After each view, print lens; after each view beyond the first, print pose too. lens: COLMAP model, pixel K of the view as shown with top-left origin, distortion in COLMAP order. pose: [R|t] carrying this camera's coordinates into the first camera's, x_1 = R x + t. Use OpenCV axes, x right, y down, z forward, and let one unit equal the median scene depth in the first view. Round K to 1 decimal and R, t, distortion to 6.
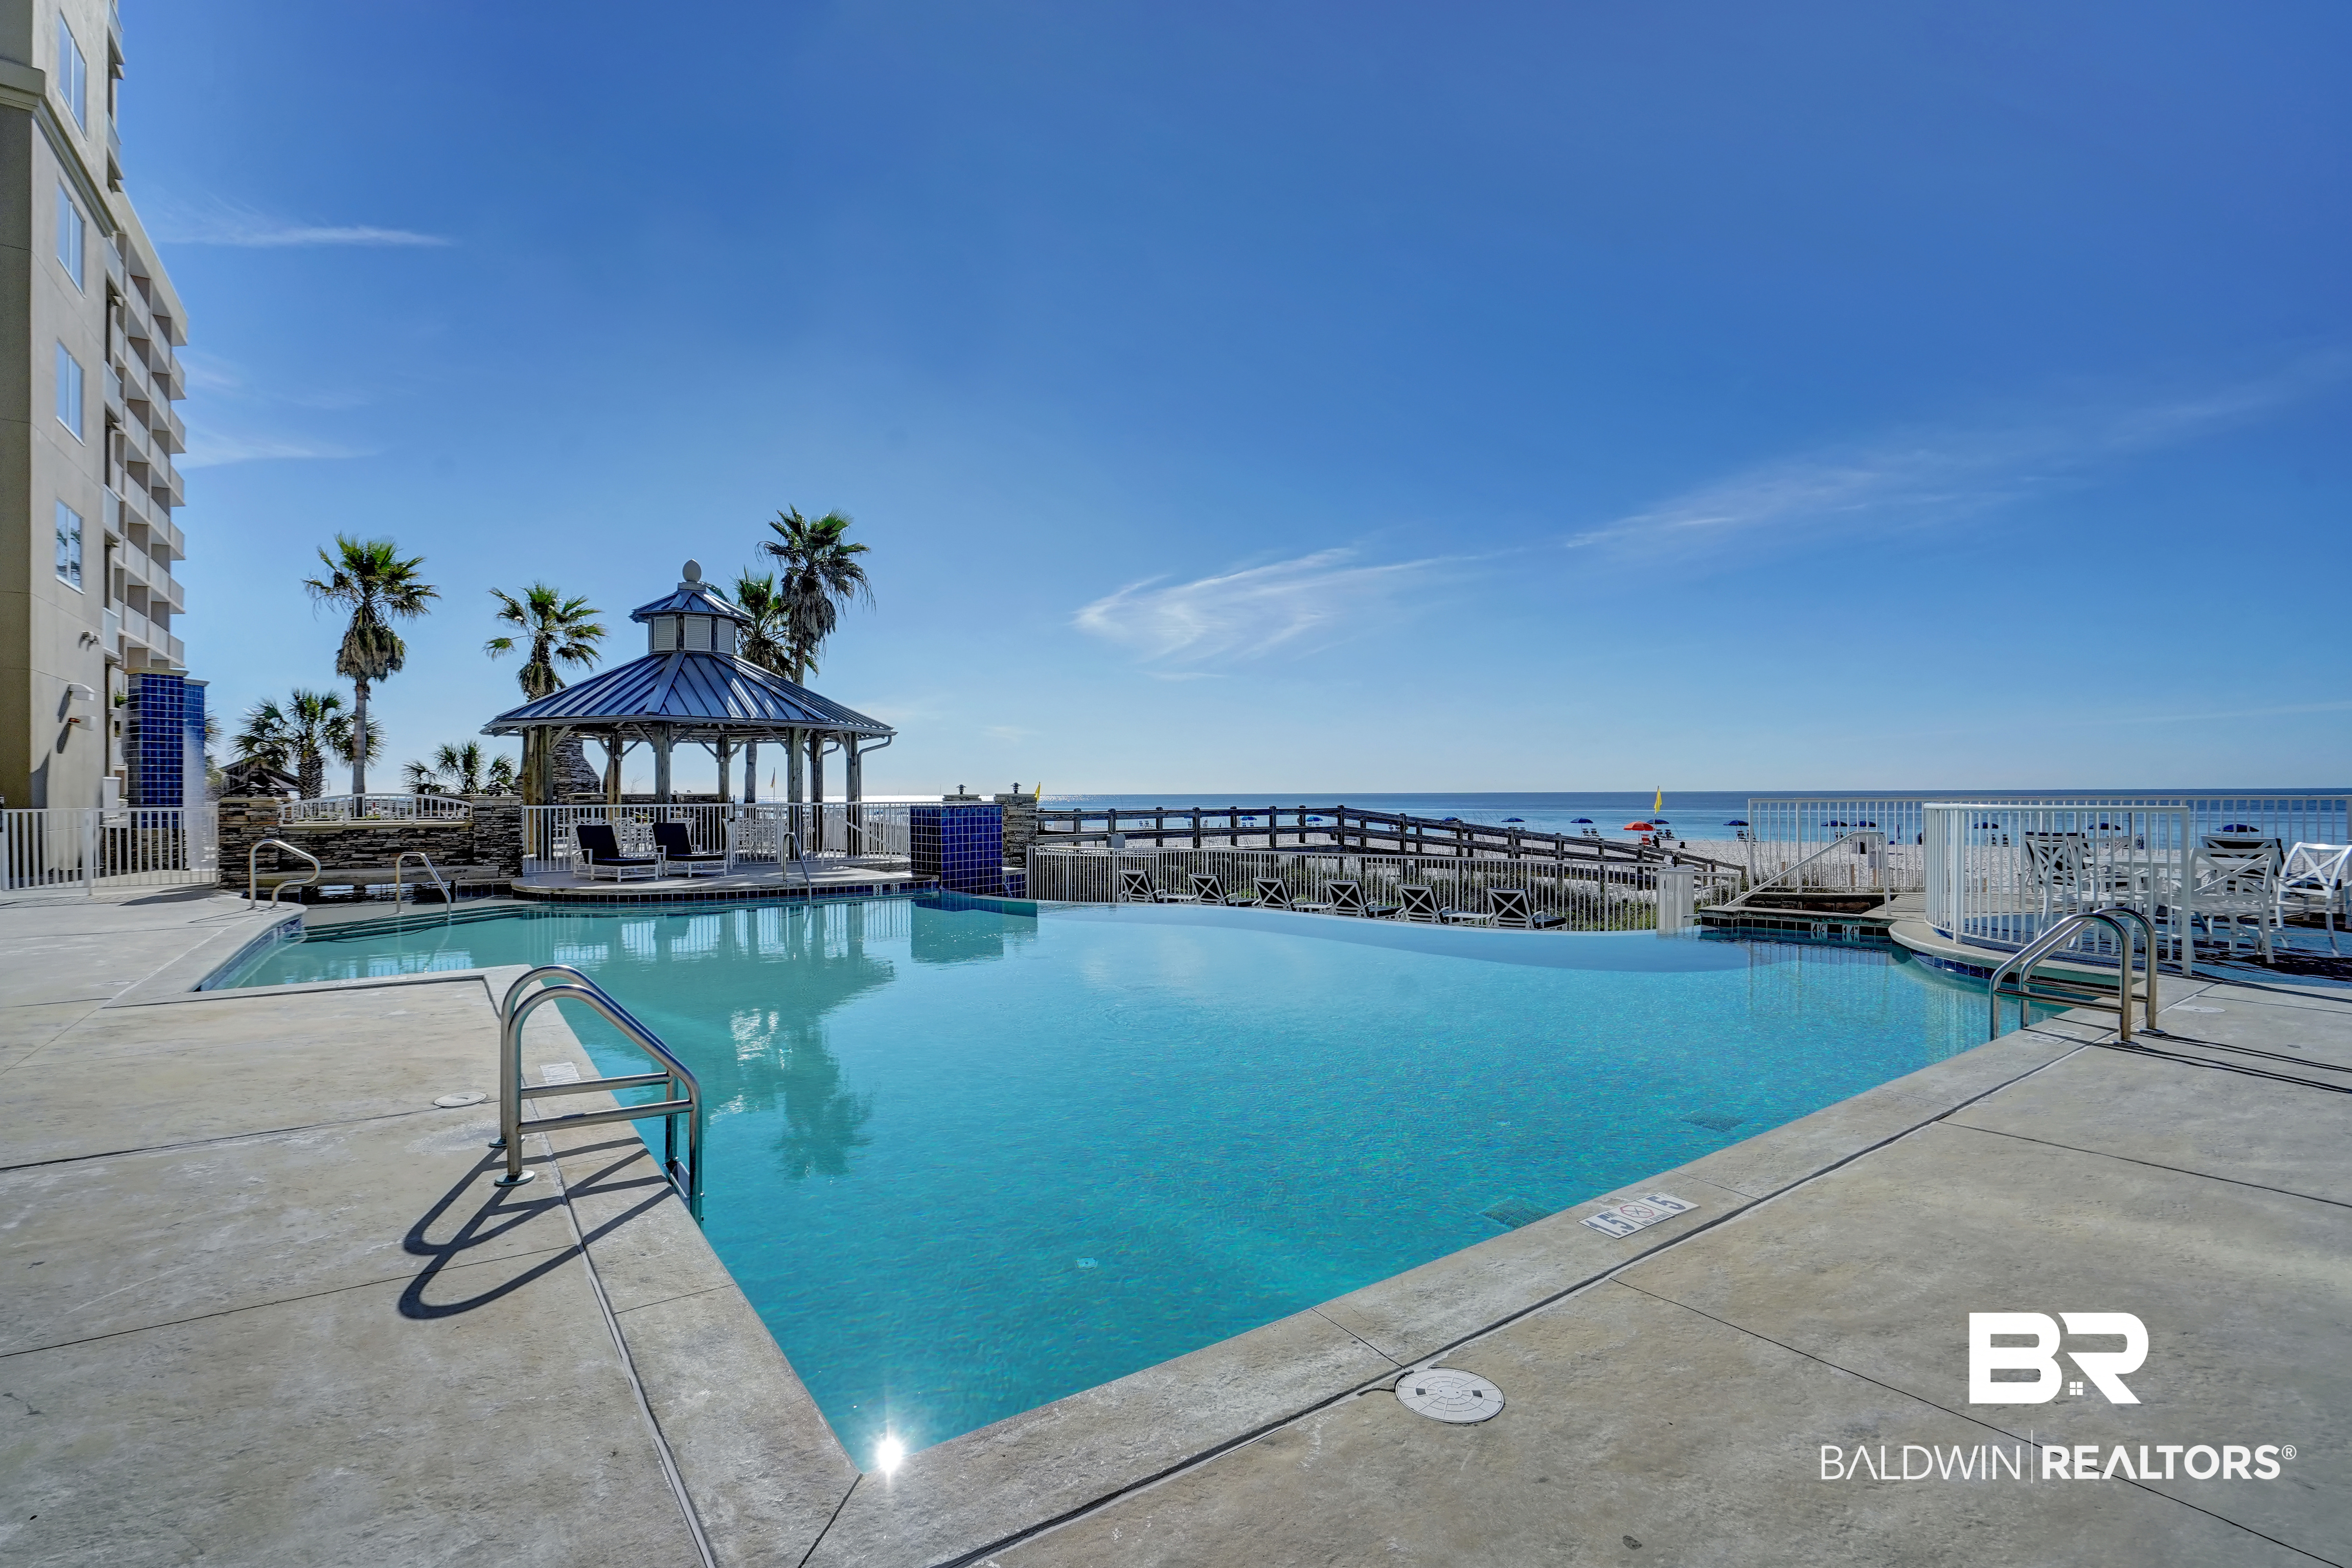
lens RADIAL K [[1061.7, 0, 1179.7], [0, 1061.7, 815.1], [0, 0, 1]] dist [-0.054010, 0.000334]
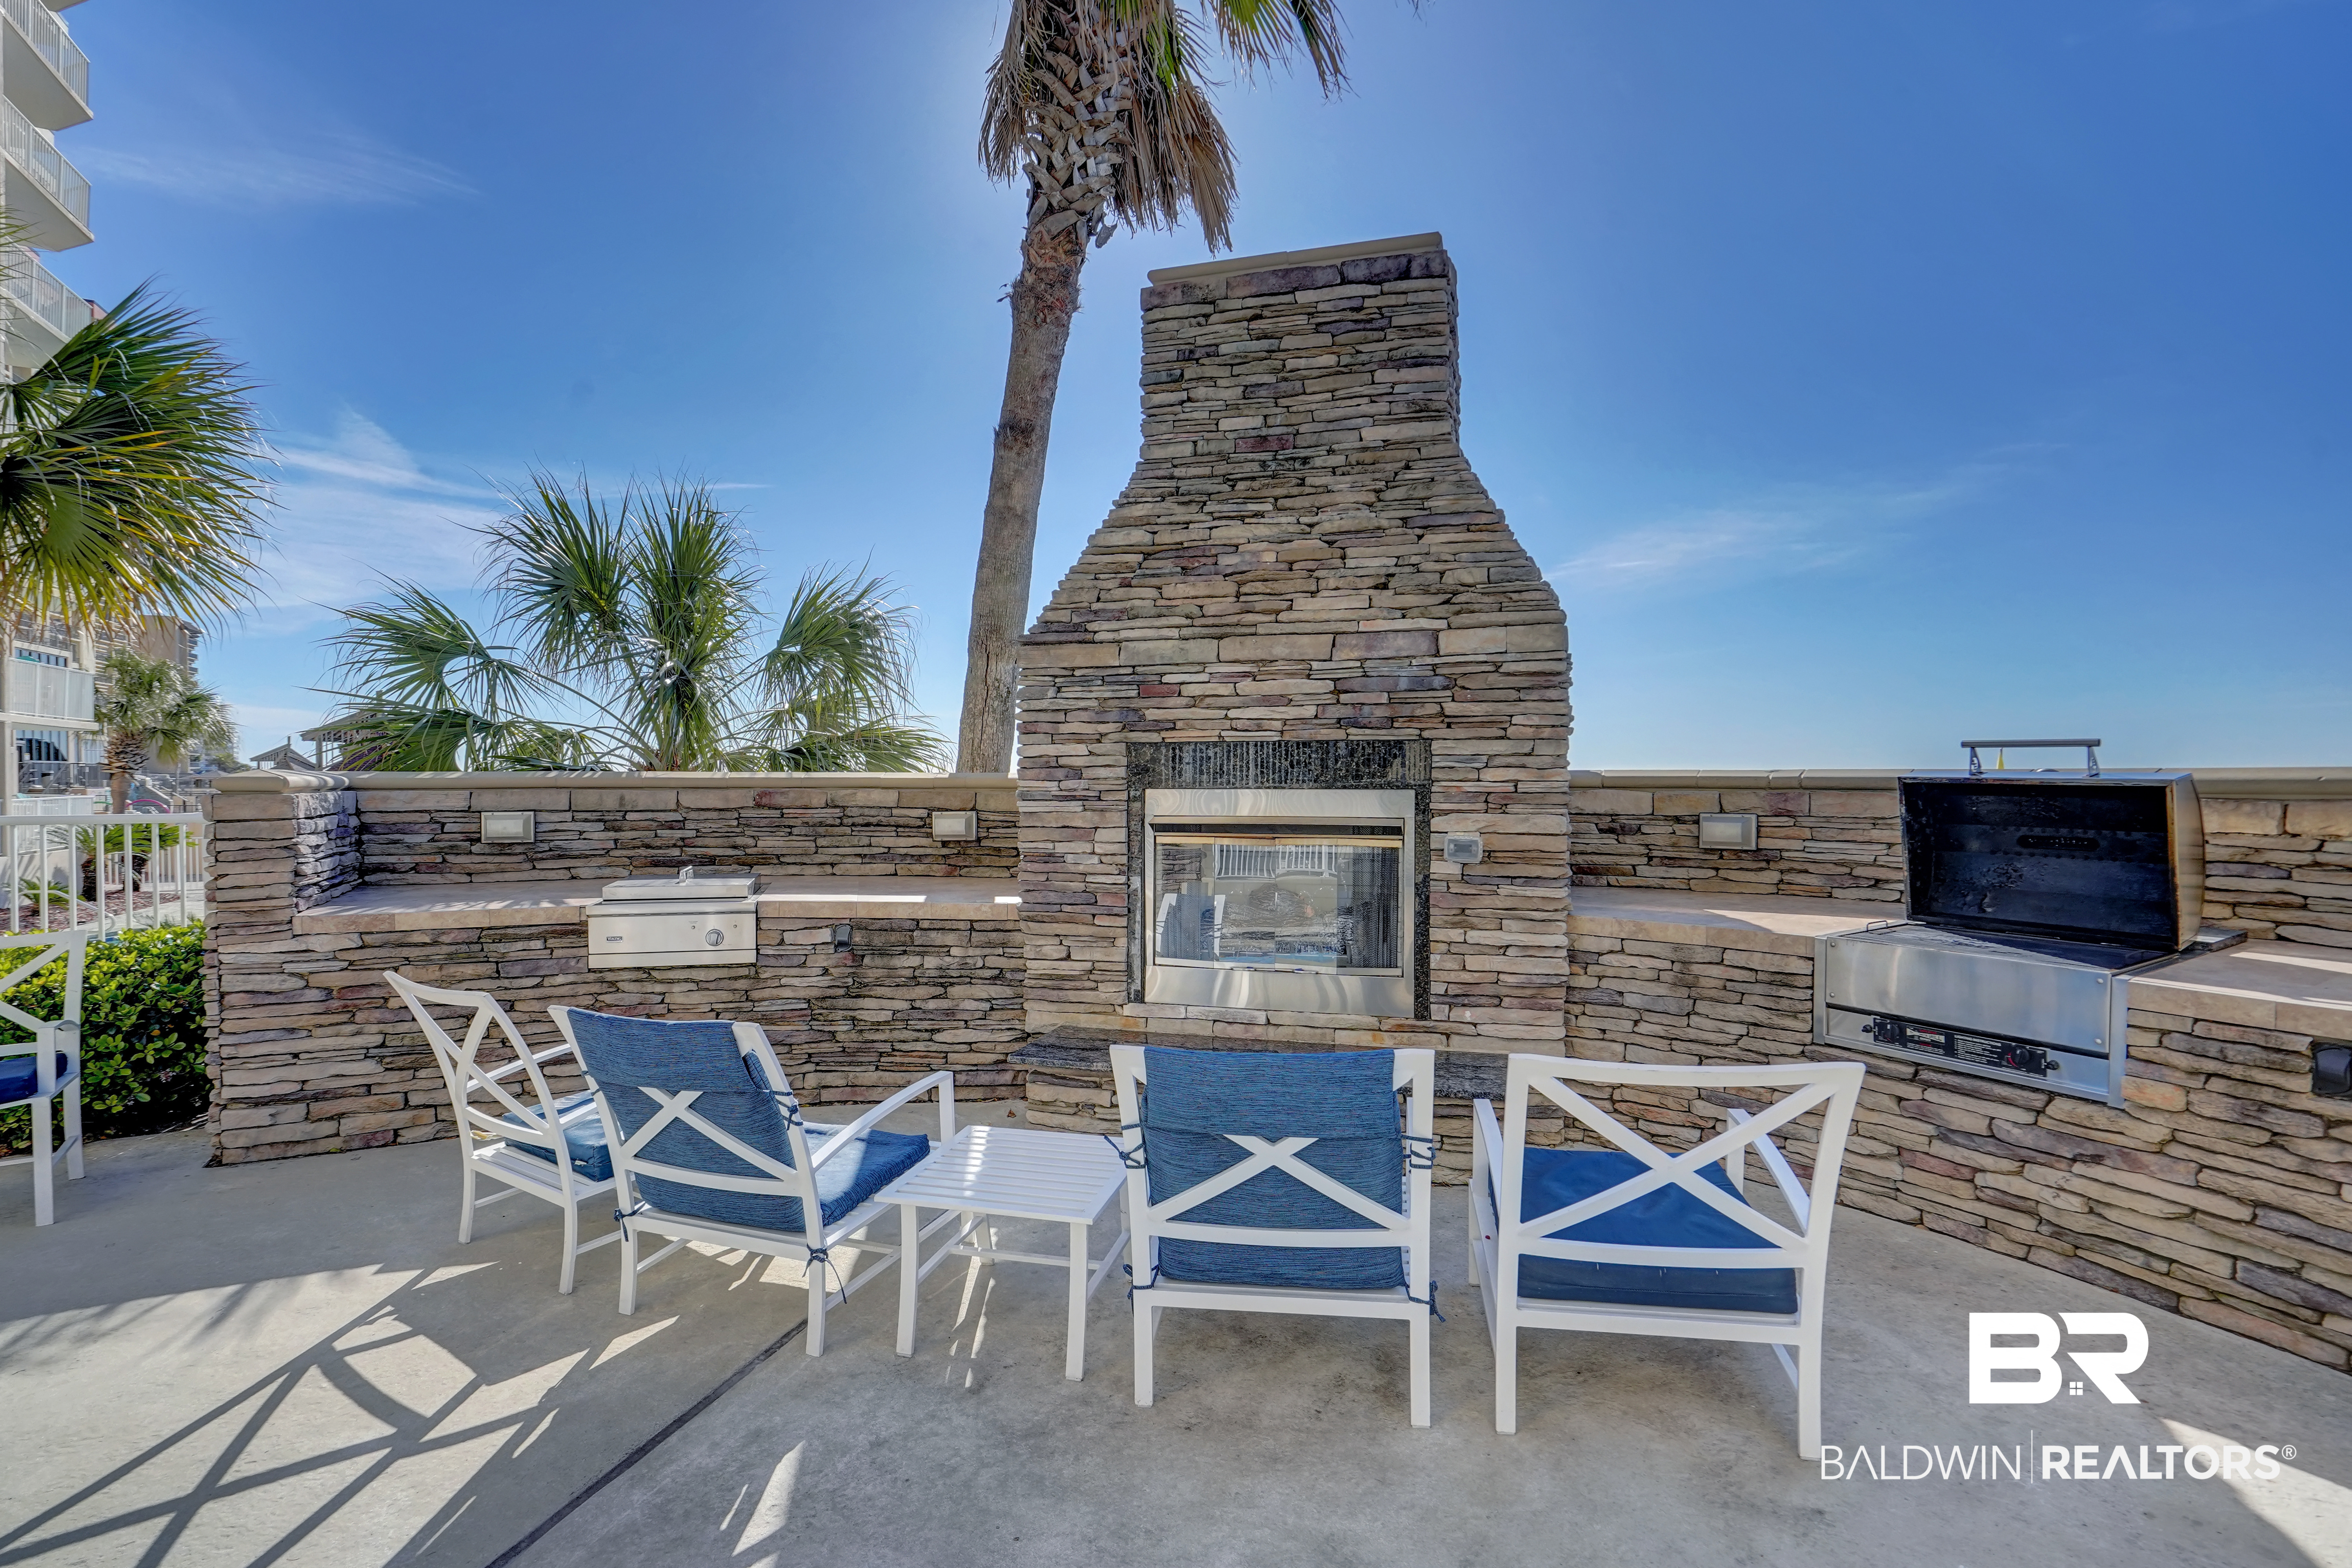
lens RADIAL K [[1081.8, 0, 1159.4], [0, 1081.8, 790.6], [0, 0, 1]] dist [-0.058544, 0.020349]
pose [[0.980954, 0.005955, -0.194151, -0.631671], [-0.008169, 0.999910, -0.010606, -0.017791], [0.194071, 0.011990, 0.980914, 0.926785]]
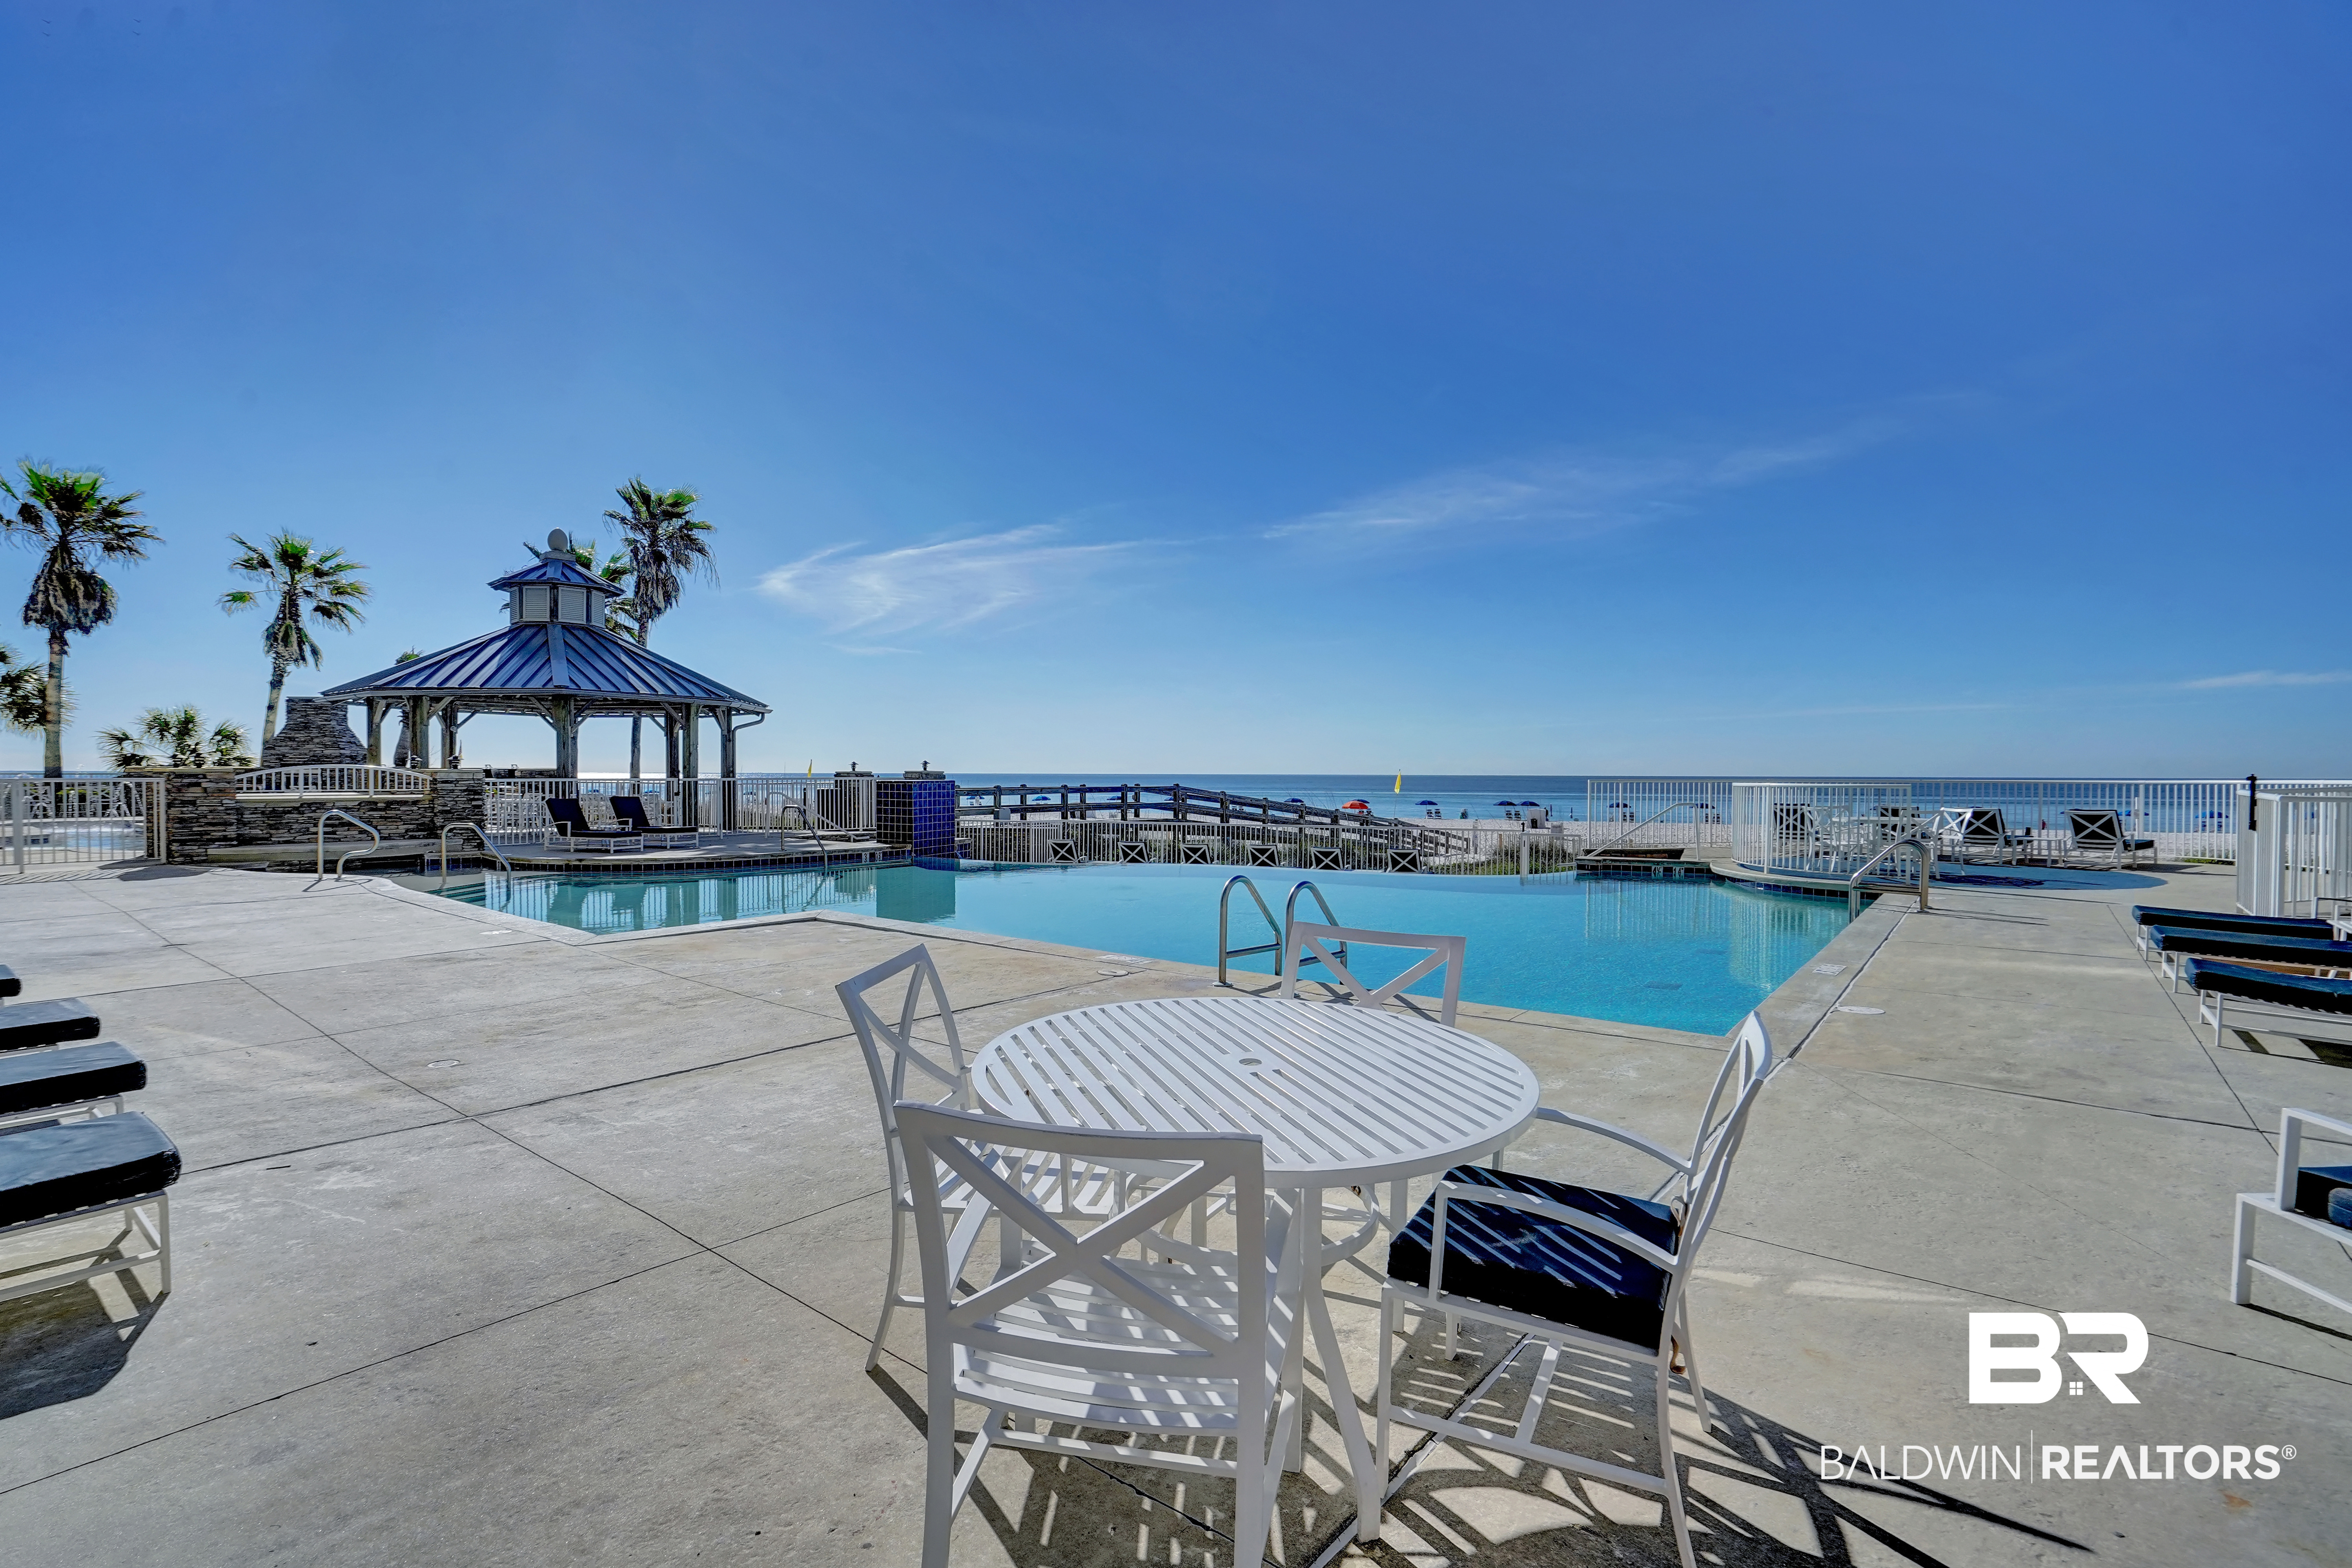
lens RADIAL K [[1081.8, 0, 1159.4], [0, 1081.8, 790.6], [0, 0, 1]] dist [-0.058544, 0.020349]
pose [[0.965811, 0.002844, 0.259230, -0.135689], [-0.001811, 0.999989, -0.004225, 0.002752], [-0.259240, 0.003611, 0.965806, -0.075195]]
